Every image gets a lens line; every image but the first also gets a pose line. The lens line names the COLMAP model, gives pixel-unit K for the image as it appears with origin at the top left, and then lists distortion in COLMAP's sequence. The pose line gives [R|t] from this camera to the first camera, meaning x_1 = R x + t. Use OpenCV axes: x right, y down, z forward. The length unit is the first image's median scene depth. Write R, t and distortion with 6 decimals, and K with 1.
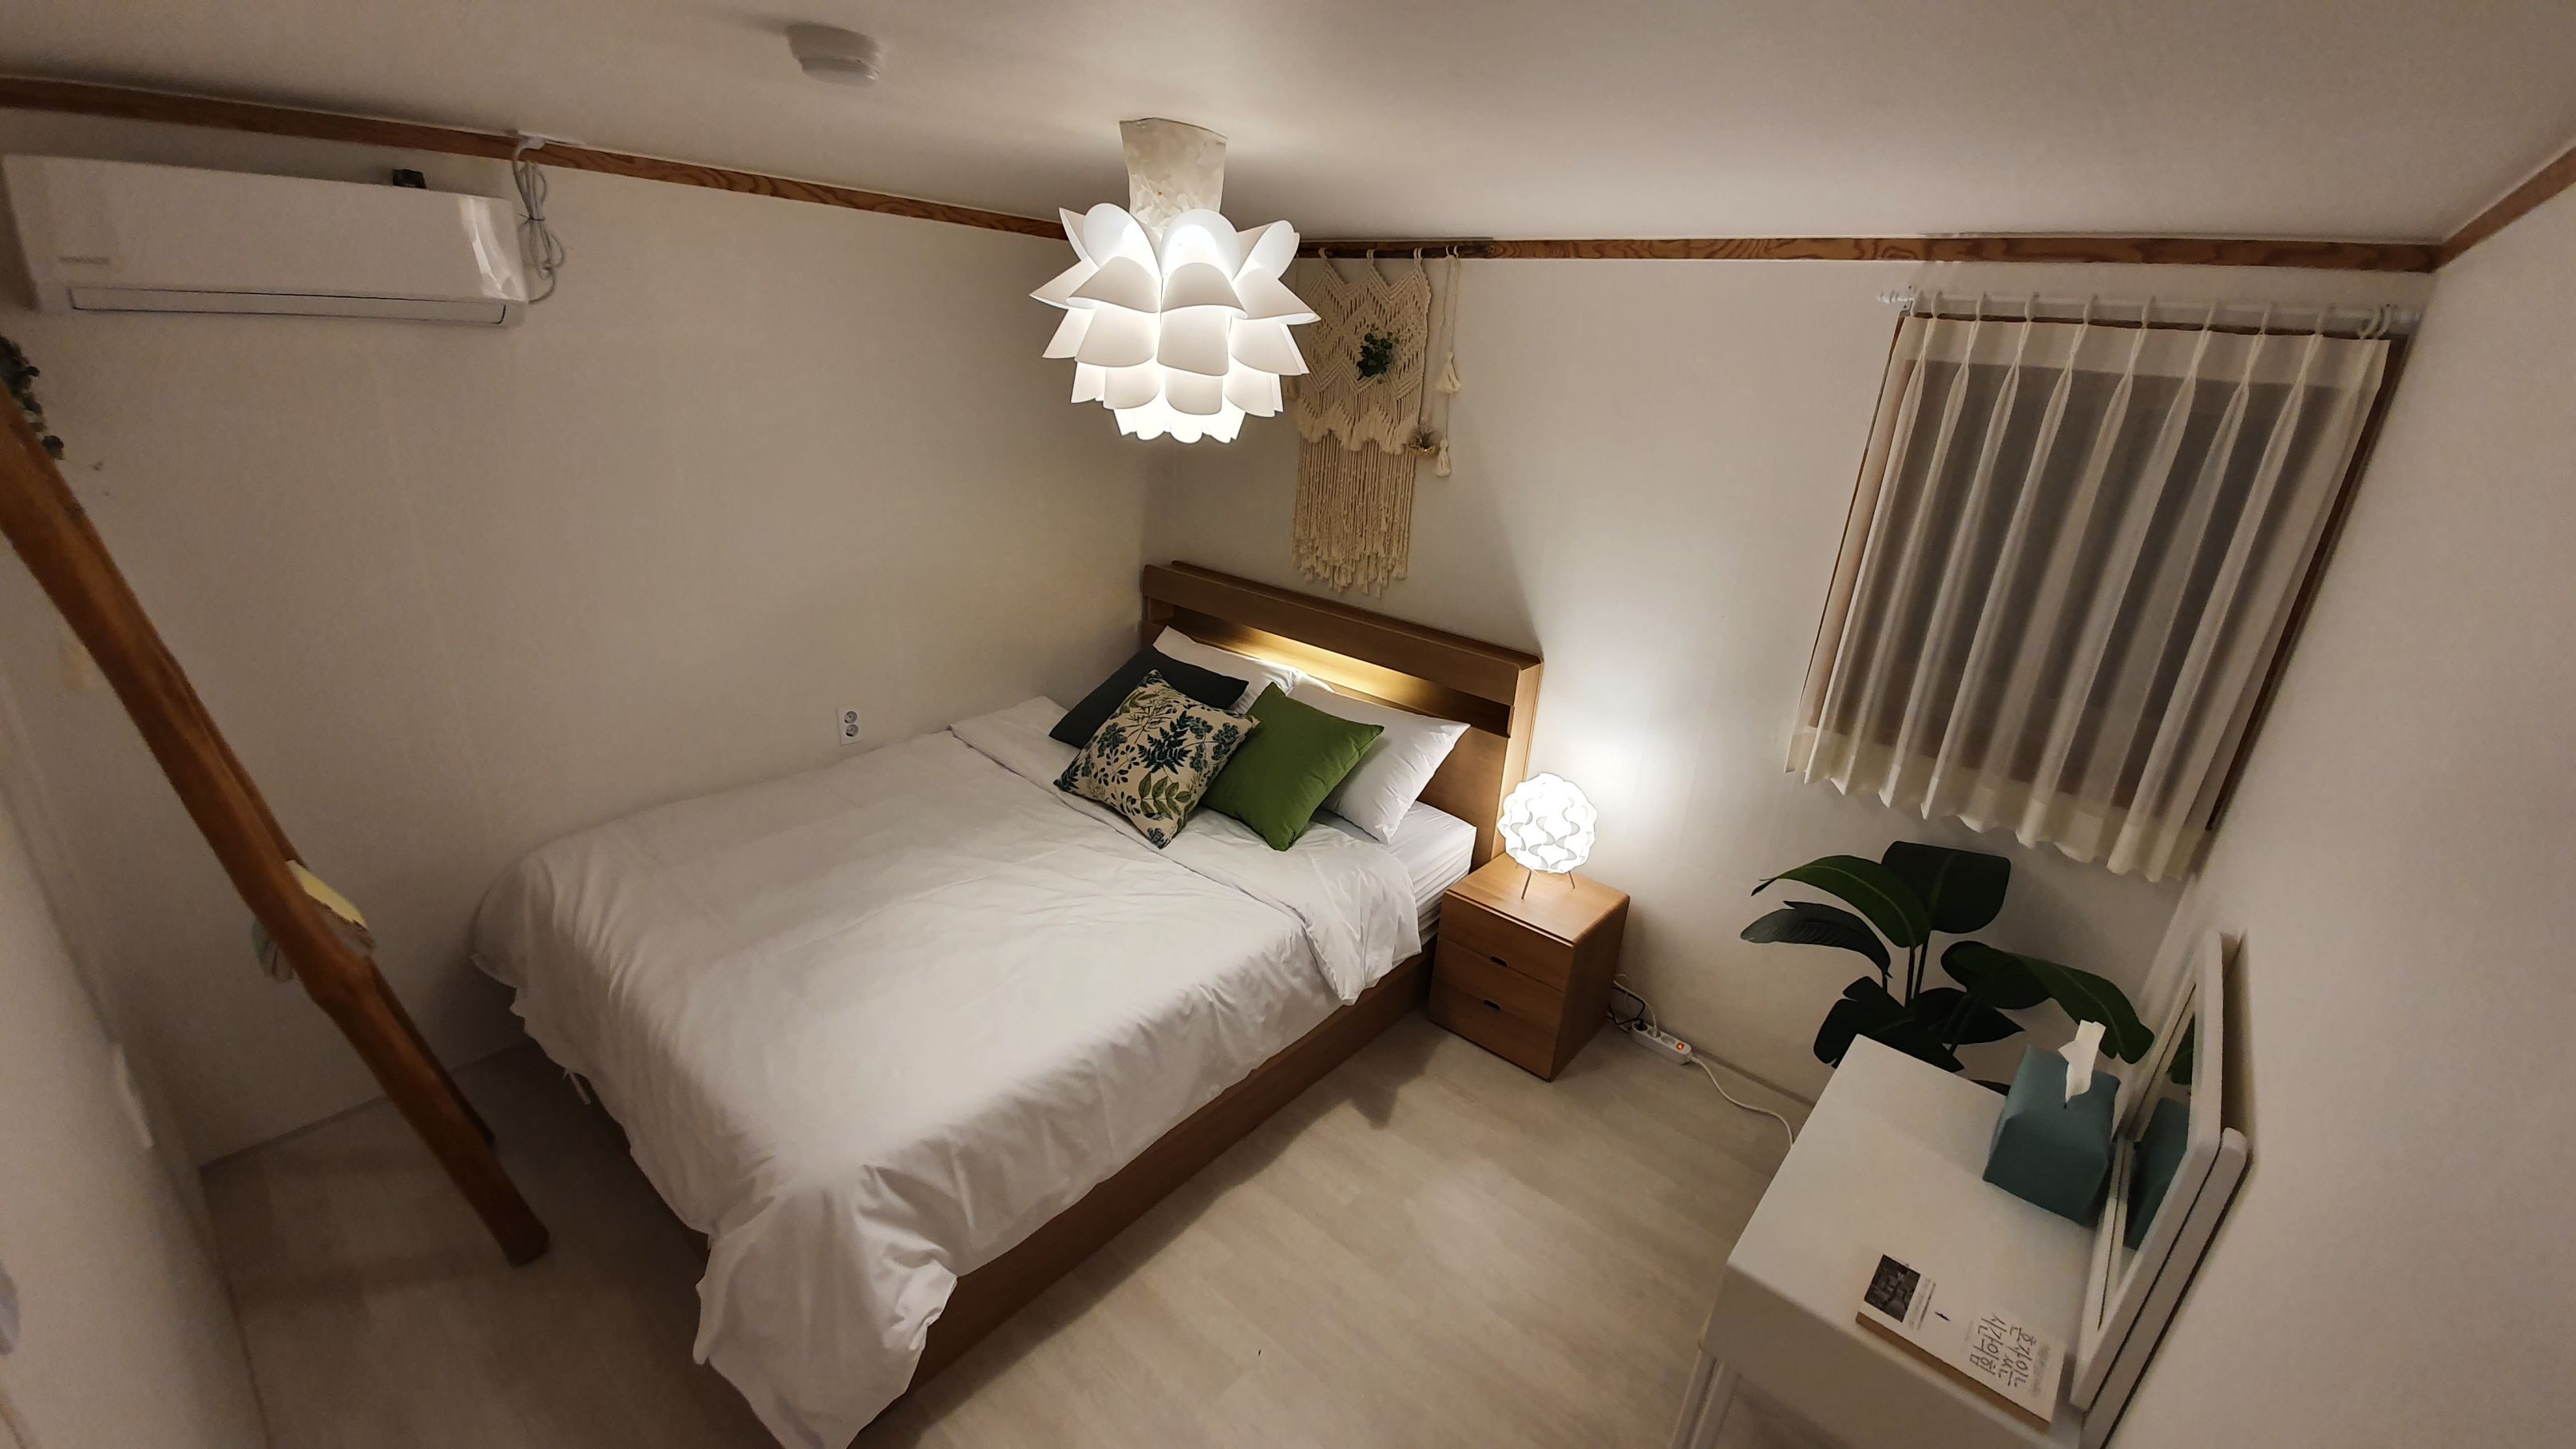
lens RADIAL K [[1027.9, 0, 1308.2], [0, 1027.9, 729.9], [0, 0, 1]] dist [-0.000134, -0.000059]
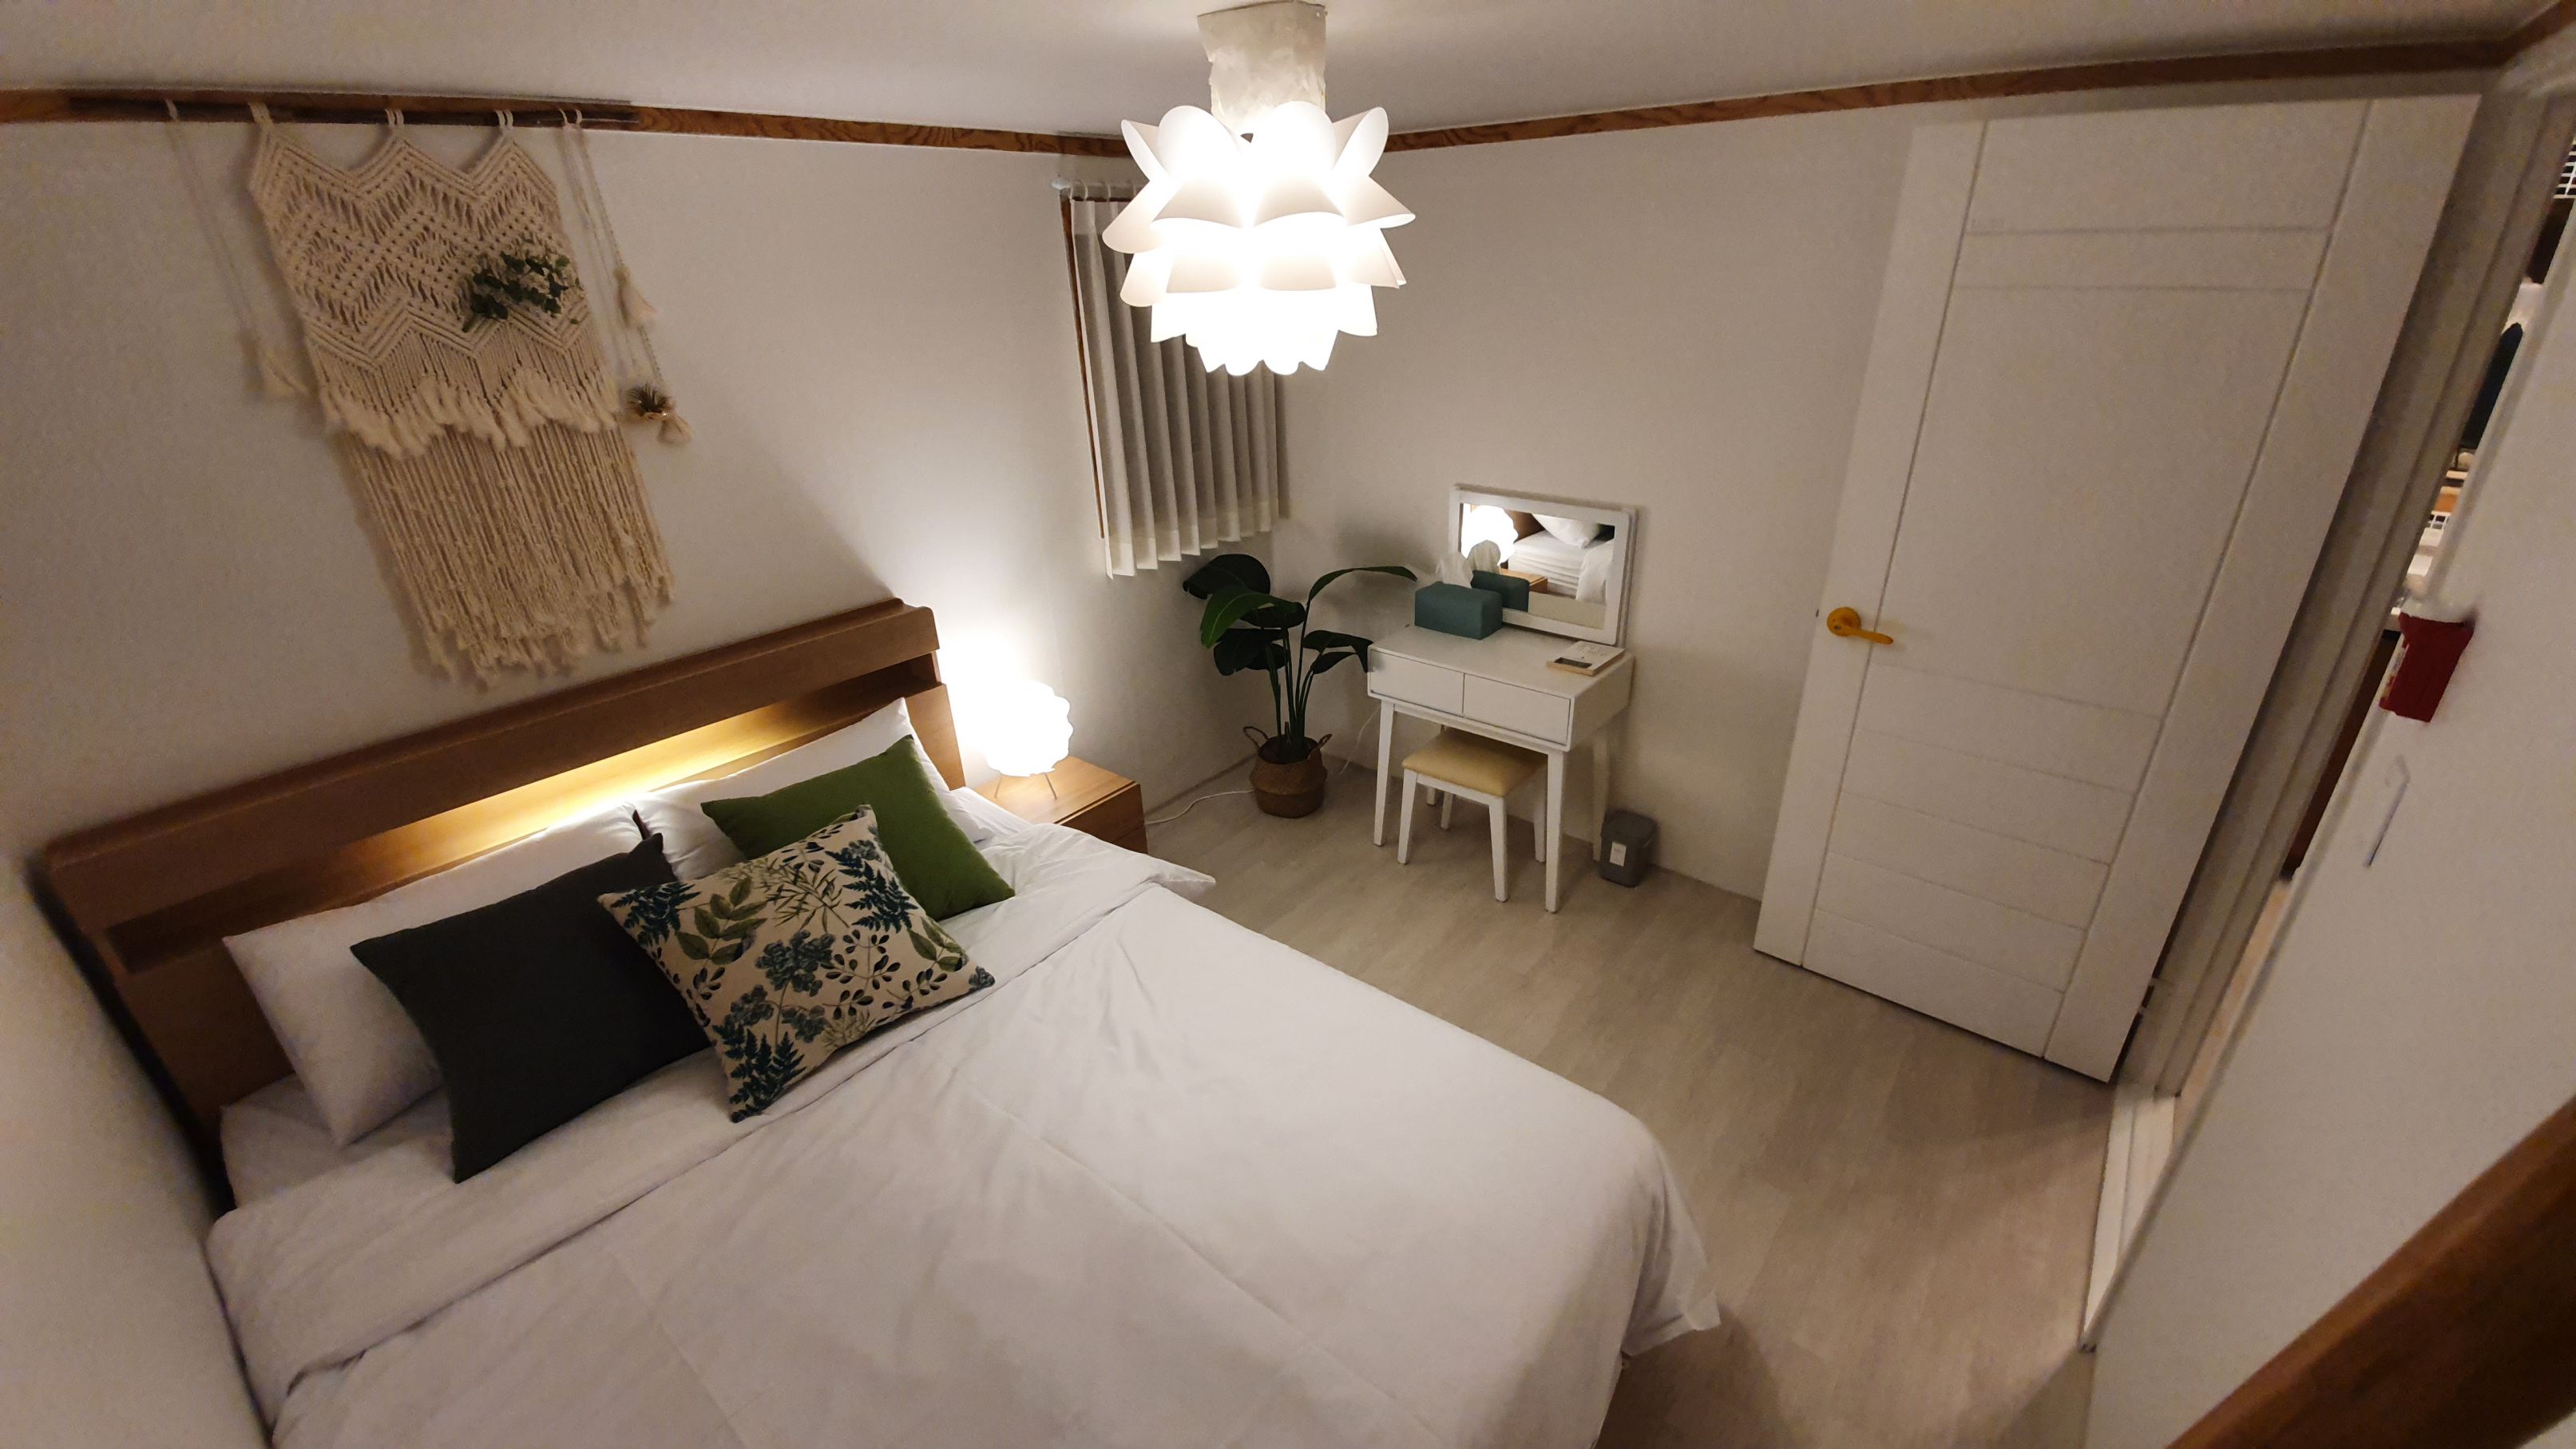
lens RADIAL K [[1027.9, 0, 1308.2], [0, 1027.9, 729.9], [0, 0, 1]] dist [-0.000134, -0.000059]
pose [[-0.021117, -0.481896, 0.875974, -0.675620], [0.379345, 0.806788, 0.452980, -0.266884], [-0.925014, 0.341862, 0.165768, 0.585766]]
